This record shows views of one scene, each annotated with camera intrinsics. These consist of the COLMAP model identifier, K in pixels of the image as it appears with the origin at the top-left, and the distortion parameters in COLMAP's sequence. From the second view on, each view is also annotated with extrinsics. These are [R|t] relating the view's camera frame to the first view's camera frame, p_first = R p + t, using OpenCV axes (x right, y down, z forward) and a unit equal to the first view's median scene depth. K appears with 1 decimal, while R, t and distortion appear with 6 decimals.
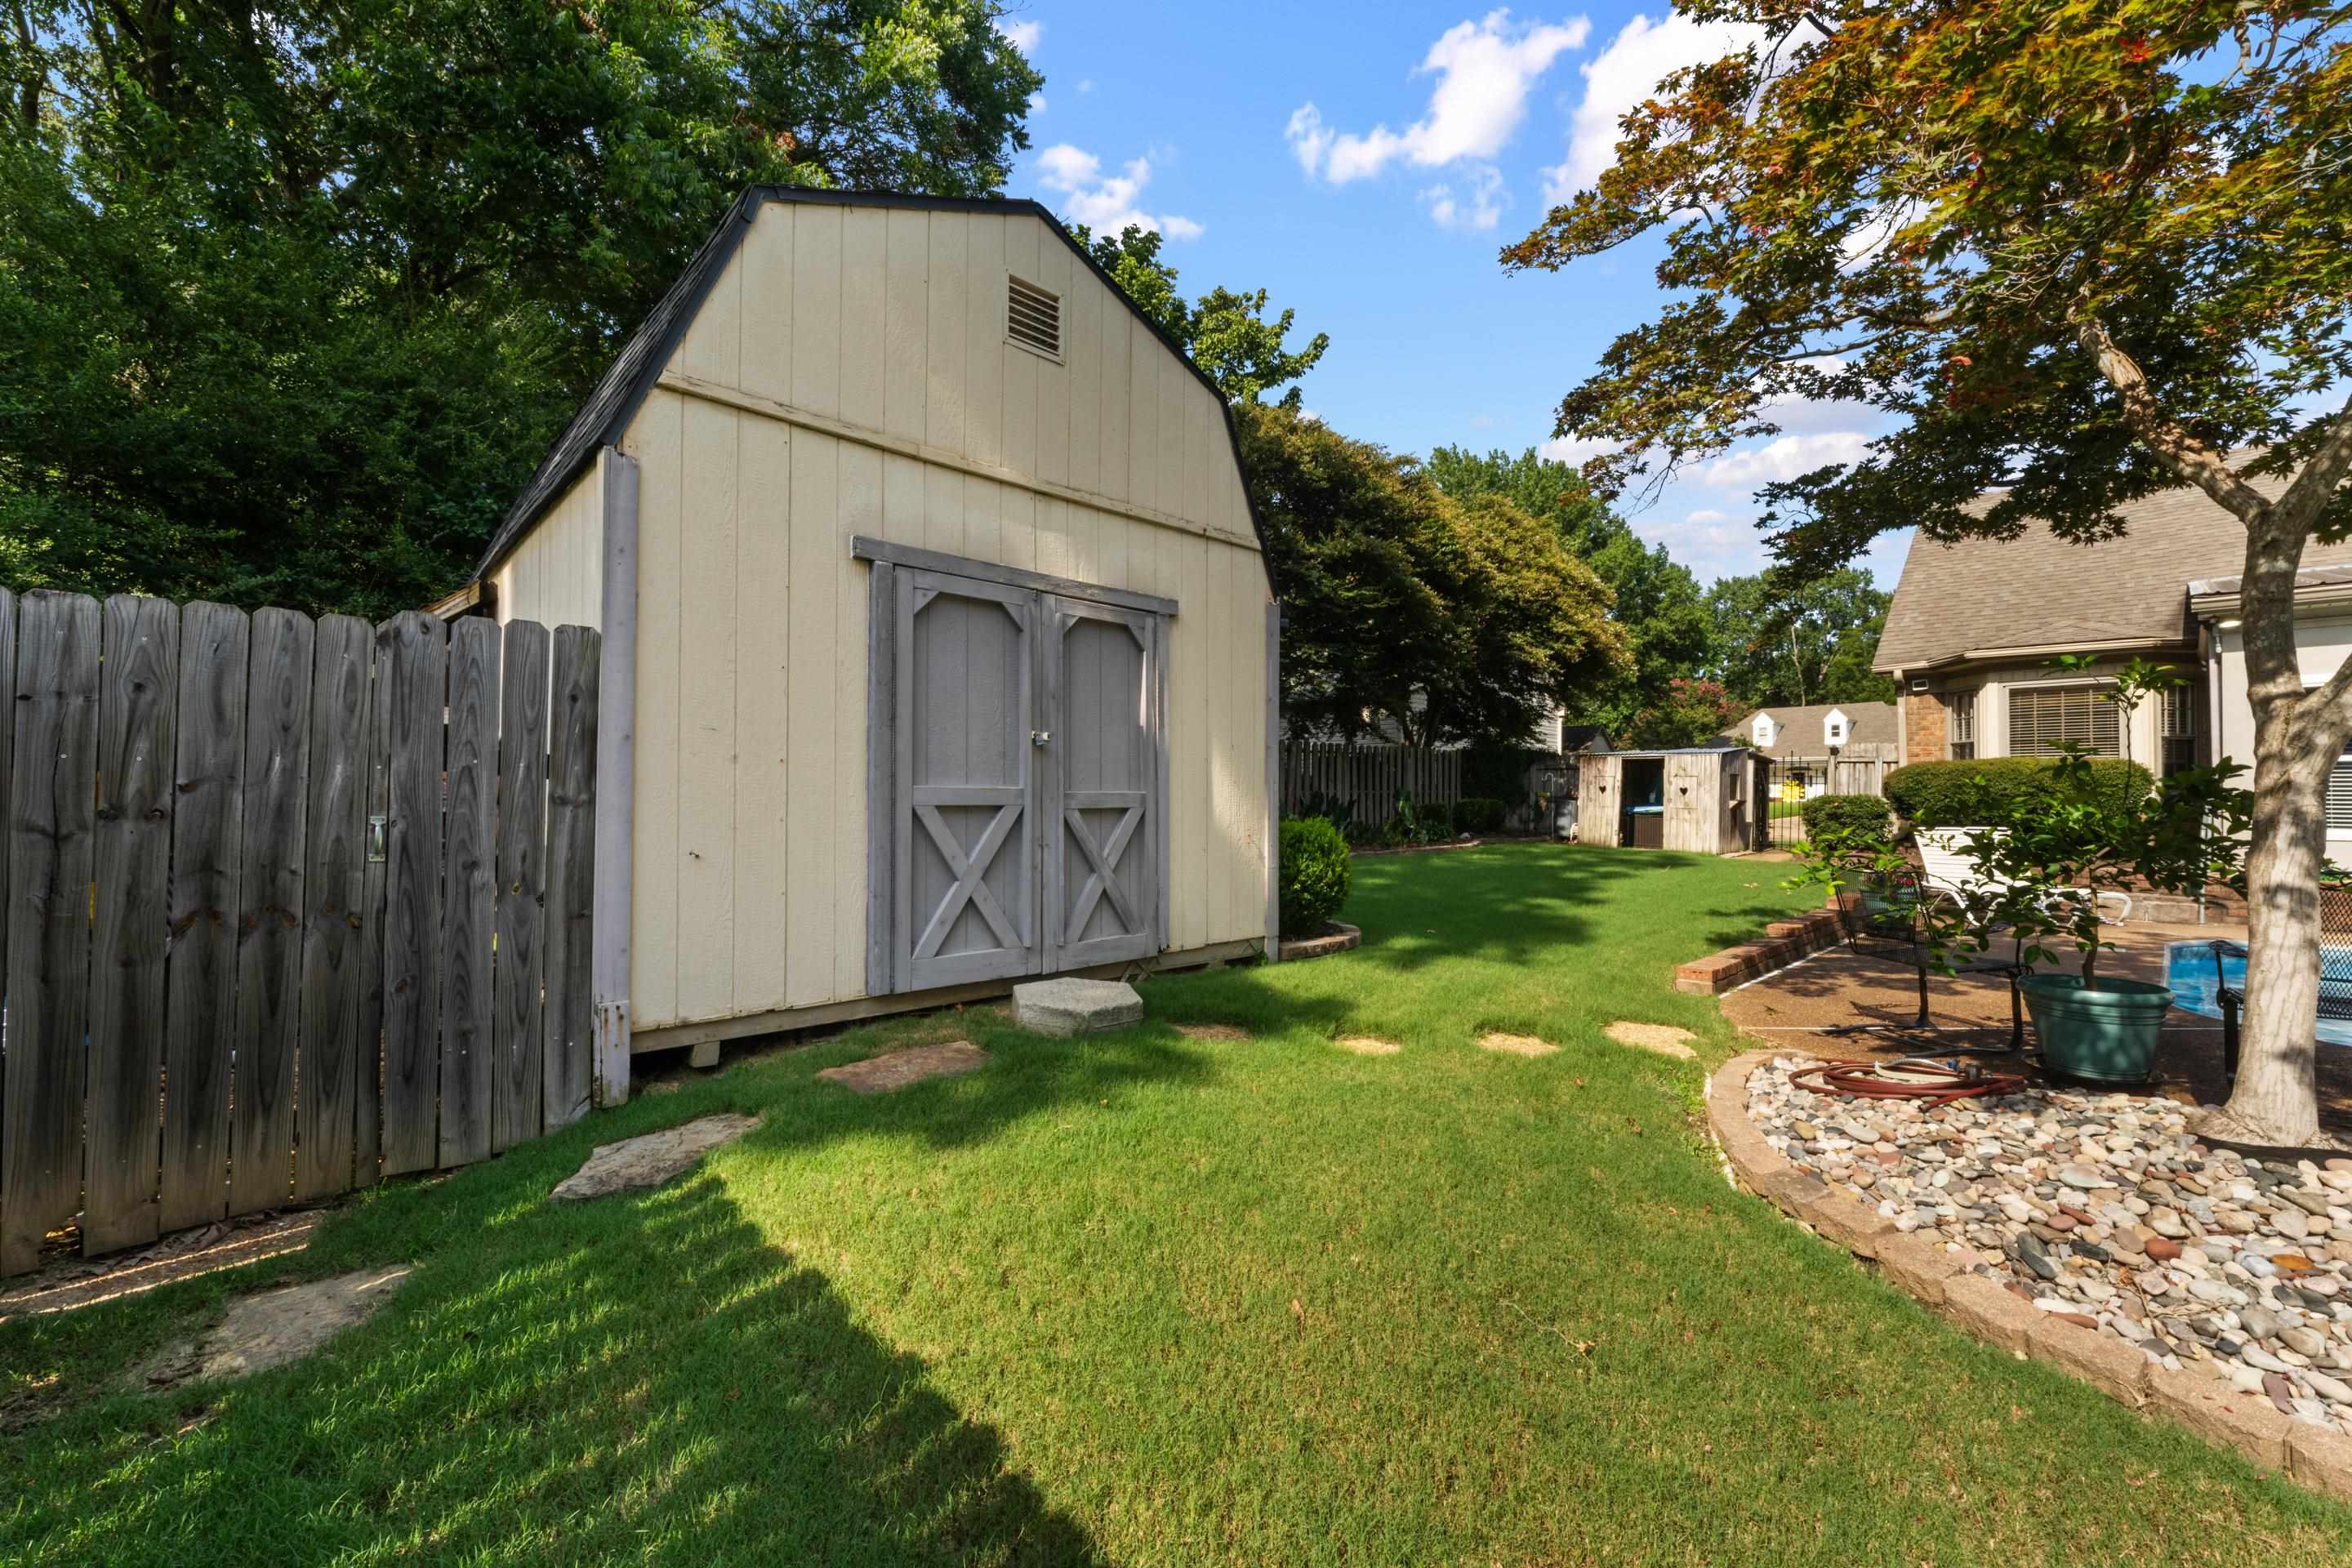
lens RADIAL K [[936.4, 0, 1166.4], [0, 936.4, 787.8], [0, 0, 1]] dist [0.001141, 0.000145]
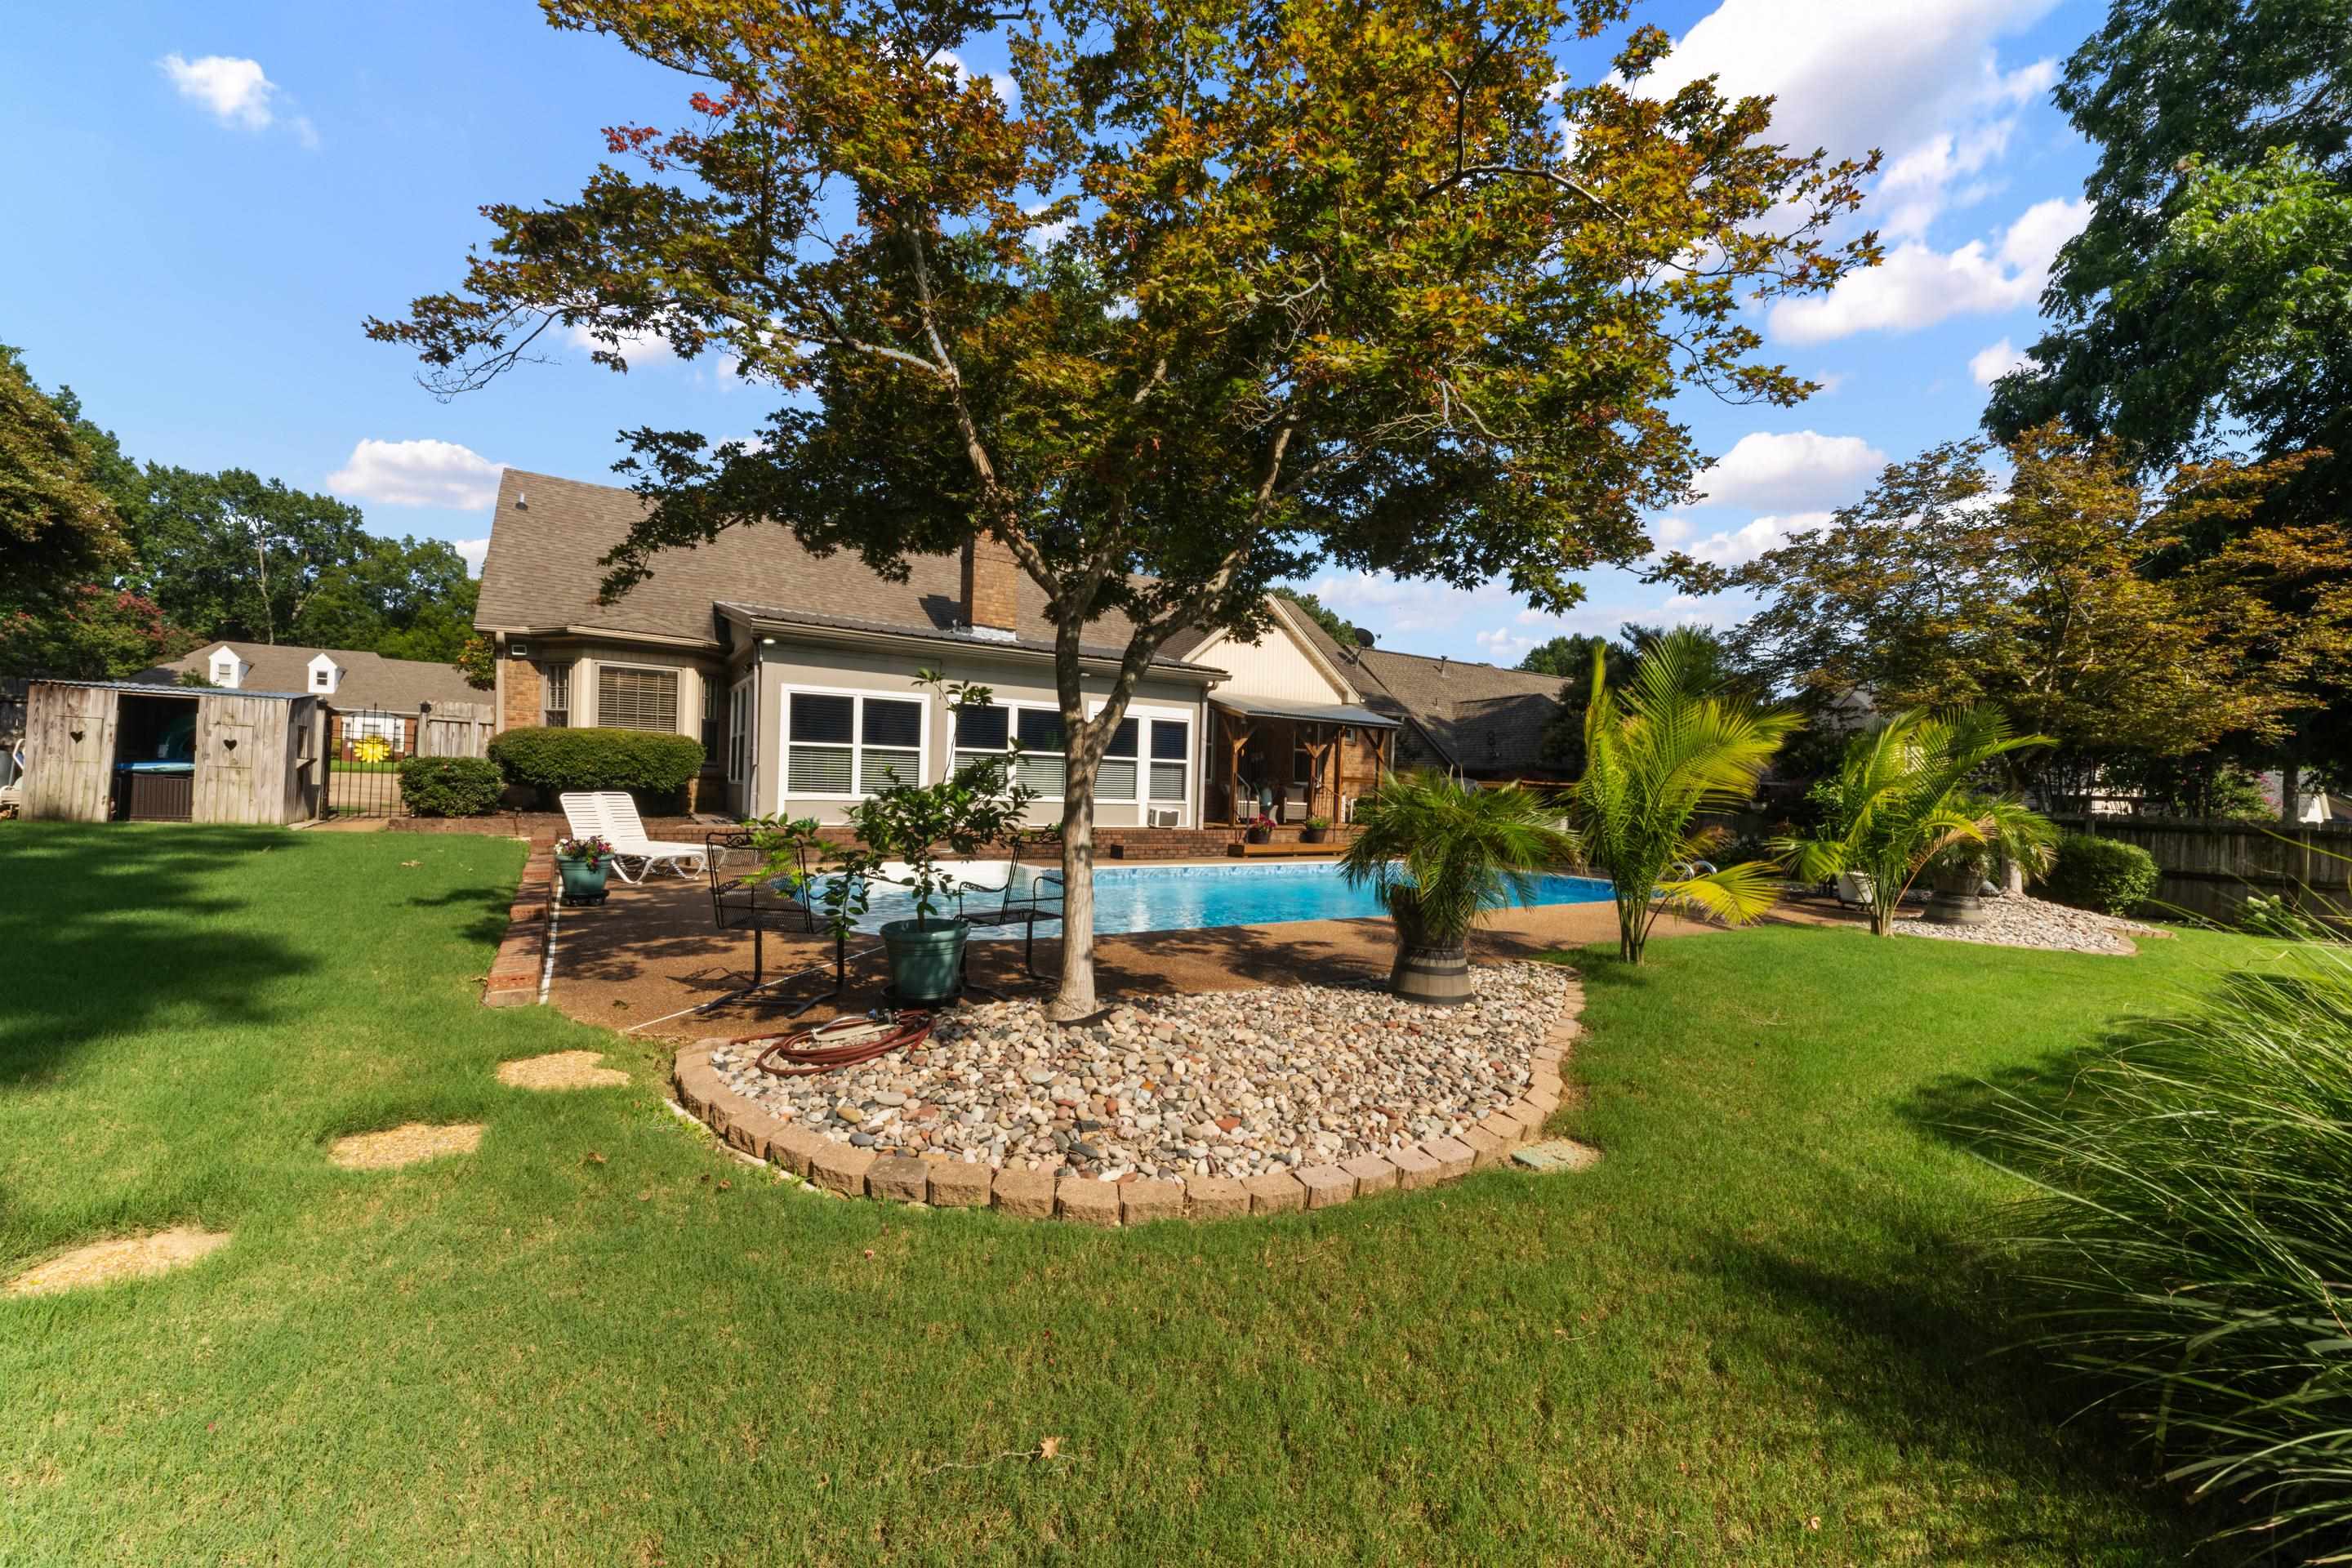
lens RADIAL K [[936.4, 0, 1166.4], [0, 936.4, 787.8], [0, 0, 1]] dist [0.001141, 0.000145]
pose [[0.191326, -0.004356, 0.981517, -0.060081], [-0.041535, 0.999058, 0.012530, -0.002978], [-0.980647, -0.043164, 0.190965, 0.122597]]
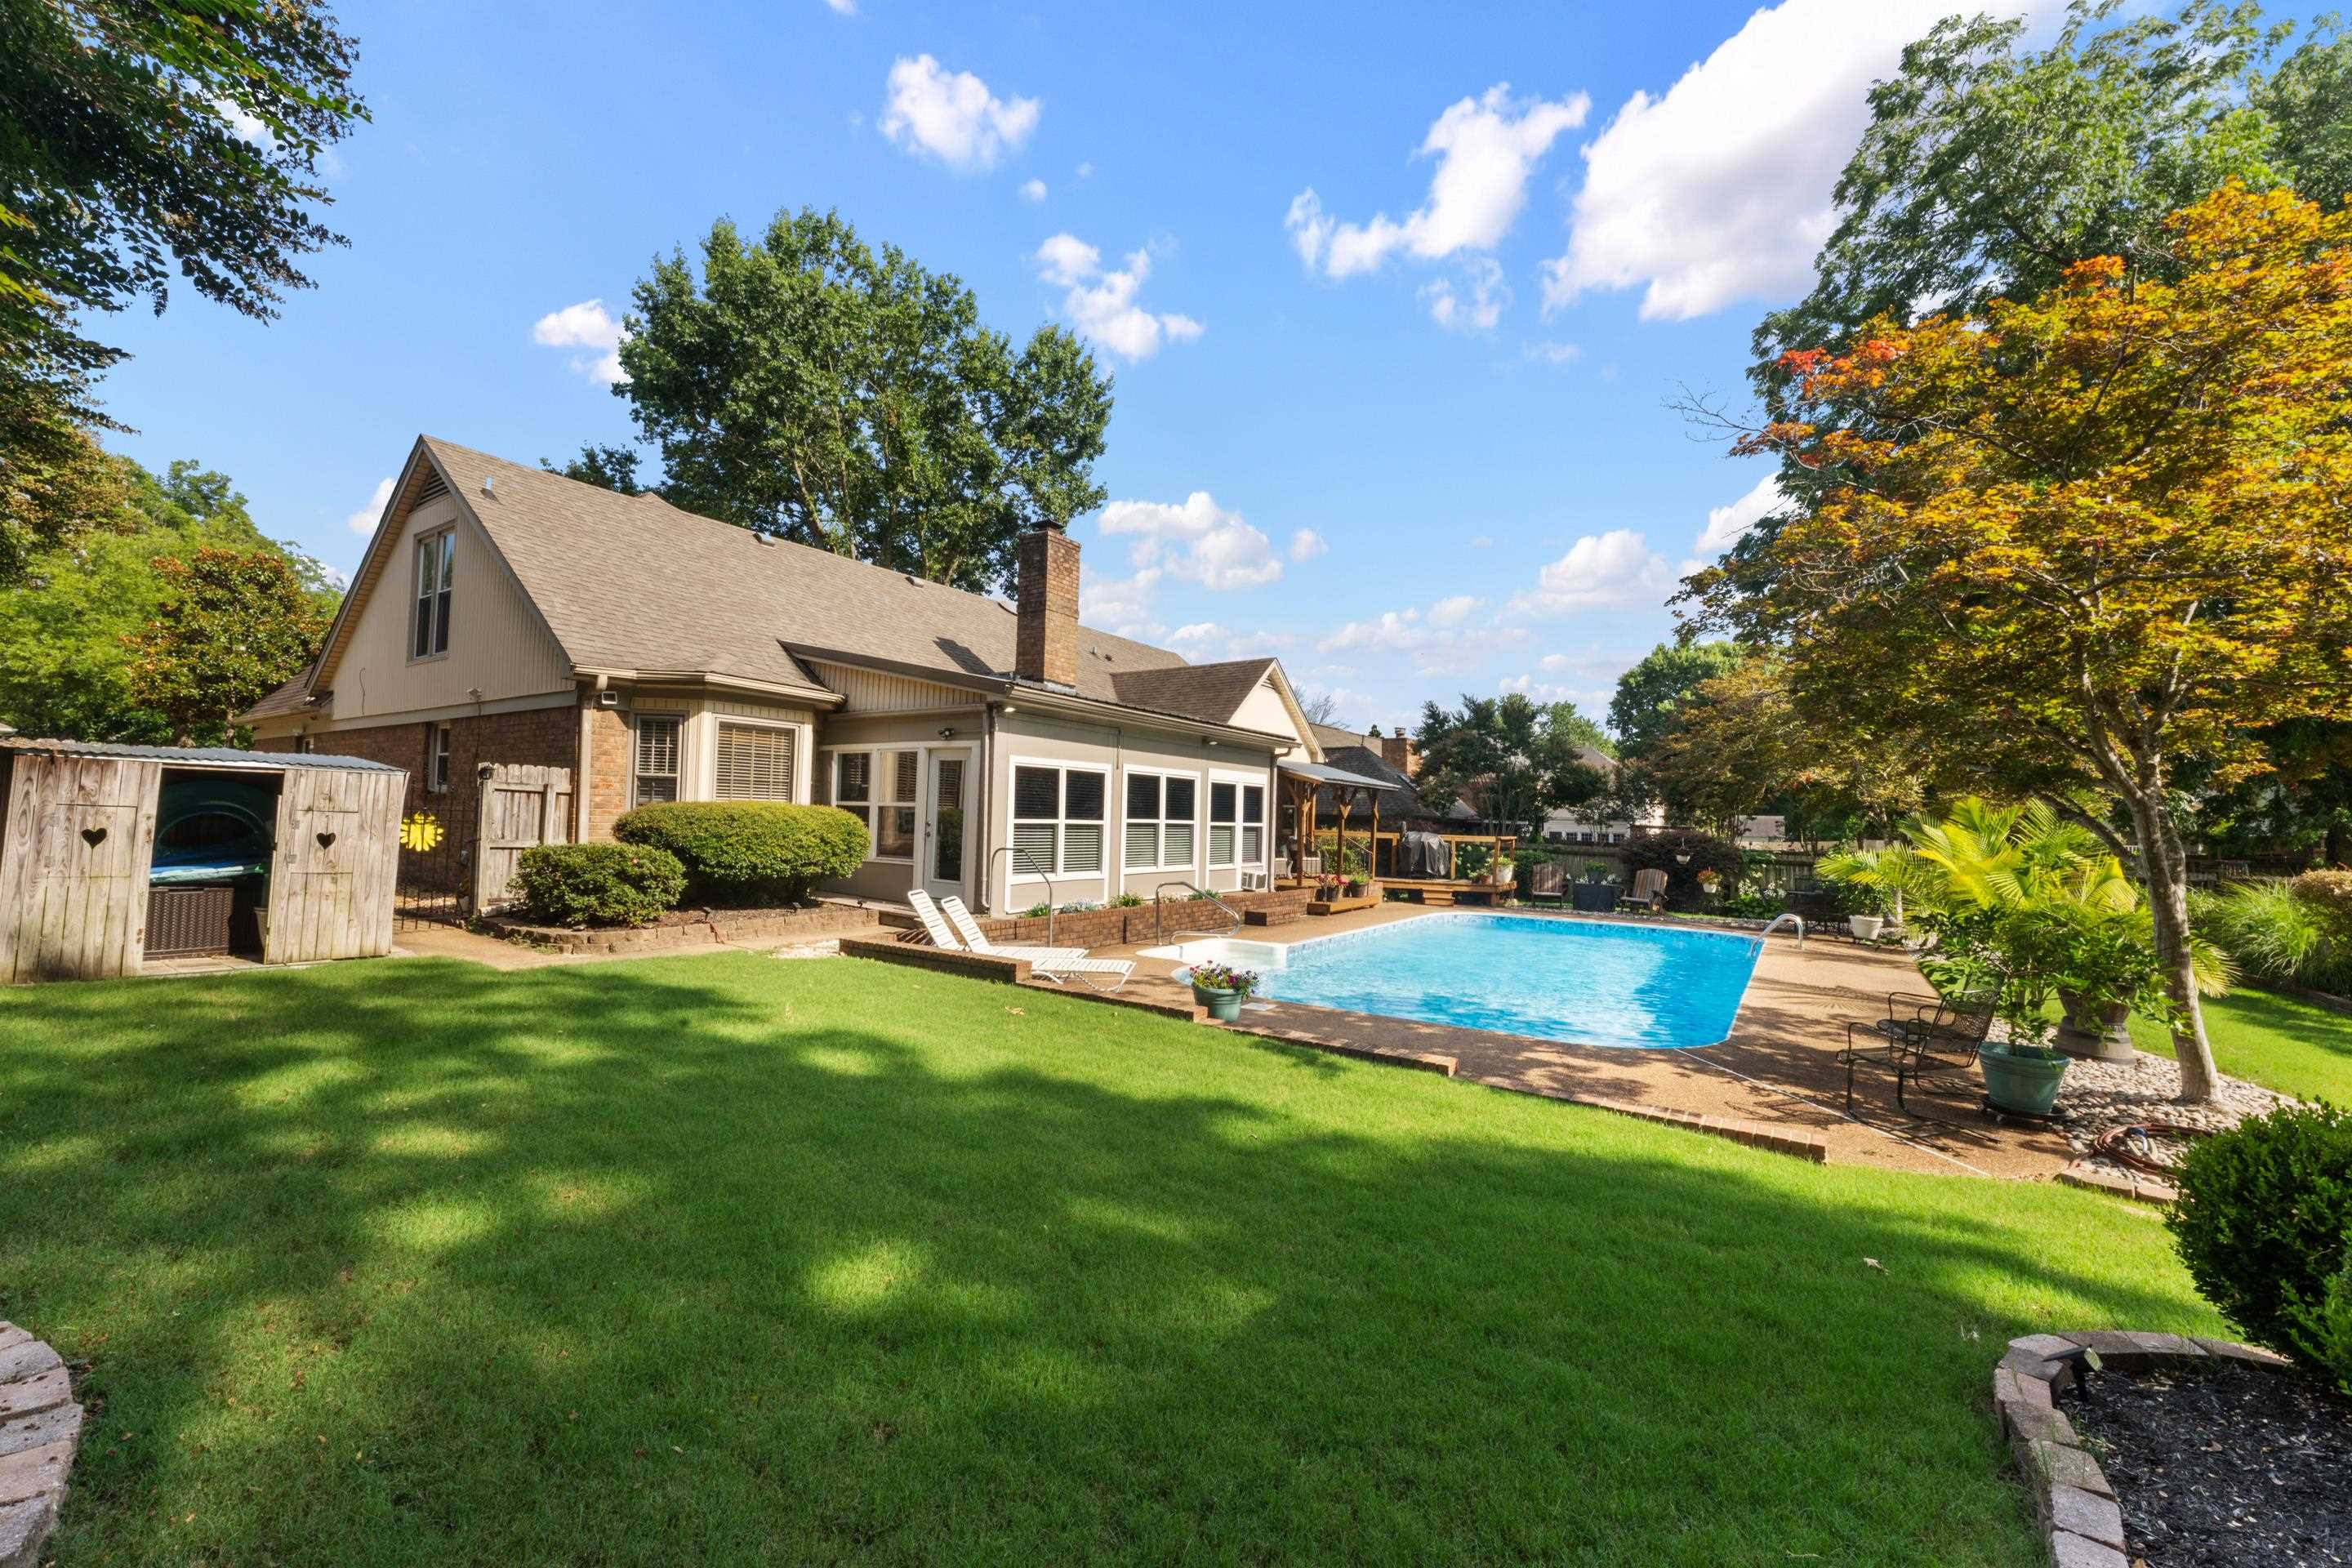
lens RADIAL K [[952.9, 0, 1170.6], [0, 952.9, 818.8], [0, 0, 1]] dist [-0.000867, 0.000073]
pose [[-0.247208, -0.014722, 0.968851, -0.082392], [-0.038991, 0.999226, 0.005235, -0.034037], [-0.968178, -0.036483, -0.247590, 0.793615]]
